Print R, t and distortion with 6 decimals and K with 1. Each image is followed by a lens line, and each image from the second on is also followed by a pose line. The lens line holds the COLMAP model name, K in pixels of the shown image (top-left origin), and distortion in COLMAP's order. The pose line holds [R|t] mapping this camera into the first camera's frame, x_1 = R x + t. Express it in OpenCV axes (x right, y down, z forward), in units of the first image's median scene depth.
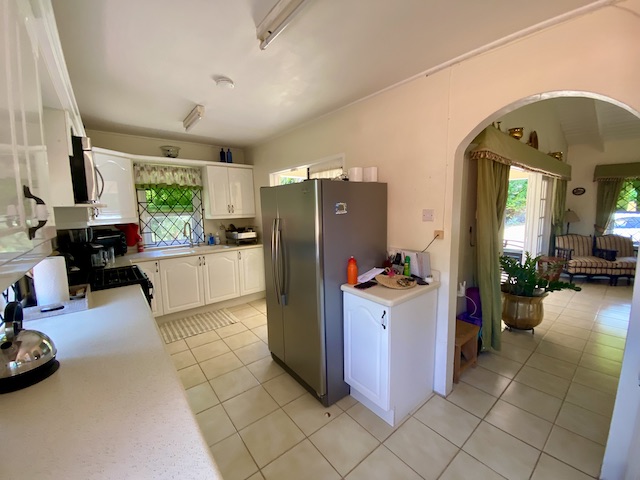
lens RADIAL K [[260.9, 0, 313.4], [0, 260.9, 241.5], [0, 0, 1]] dist [-0.002686, -0.008180]
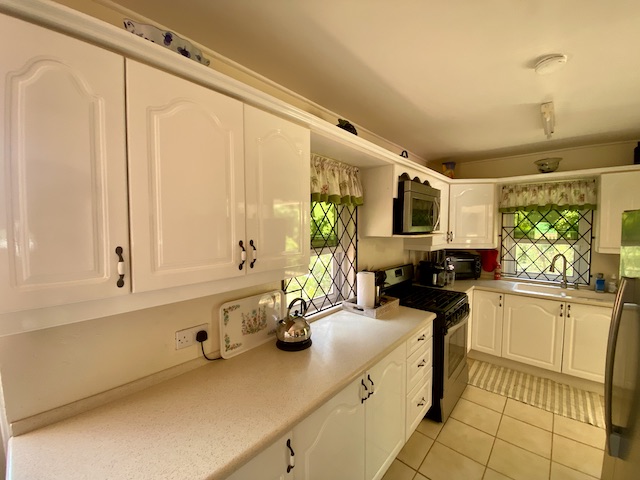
lens RADIAL K [[260.9, 0, 322.8], [0, 260.9, 239.8], [0, 0, 1]] dist [-0.002686, -0.008180]
pose [[0.173919, 0.064846, -0.982623, 0.136830], [-0.126891, 0.990987, 0.042939, -0.062571], [0.976550, 0.117218, 0.180580, 0.203562]]
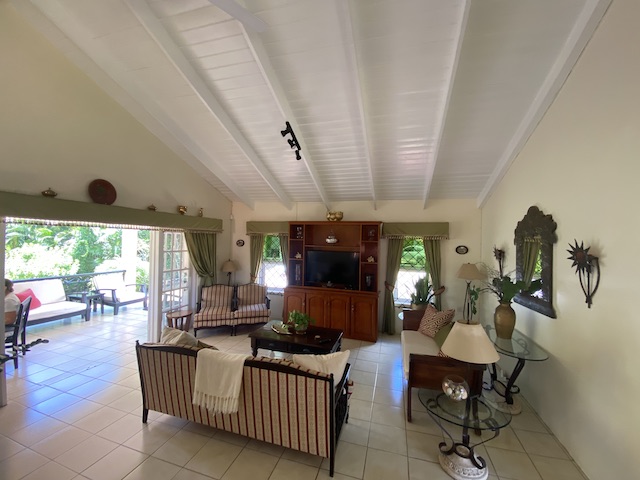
lens RADIAL K [[260.9, 0, 324.9], [0, 260.9, 243.3], [0, 0, 1]] dist [-0.002686, -0.008180]
pose [[0.804395, 0.042685, 0.592560, 1.035018], [0.031129, 0.993017, -0.113789, -0.087559], [-0.593279, 0.109977, 0.797449, -0.146963]]
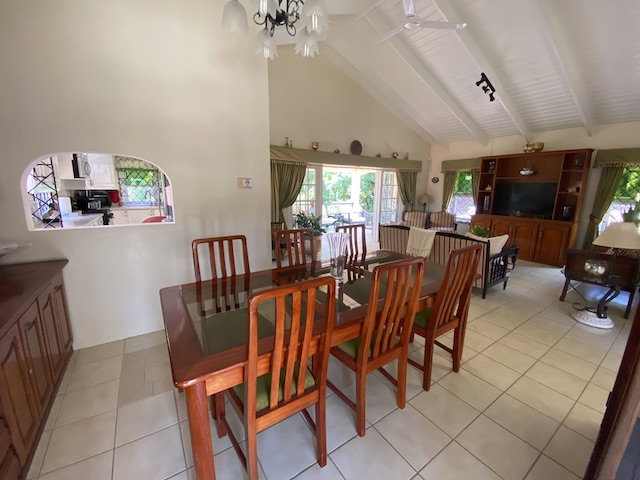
lens RADIAL K [[260.9, 0, 315.5], [0, 260.9, 242.8], [0, 0, 1]] dist [-0.002686, -0.008180]
pose [[0.995011, 0.052610, -0.084769, 0.839610], [-0.045996, 0.995879, 0.078167, 0.088541], [0.088532, -0.073877, 0.993330, -0.680252]]
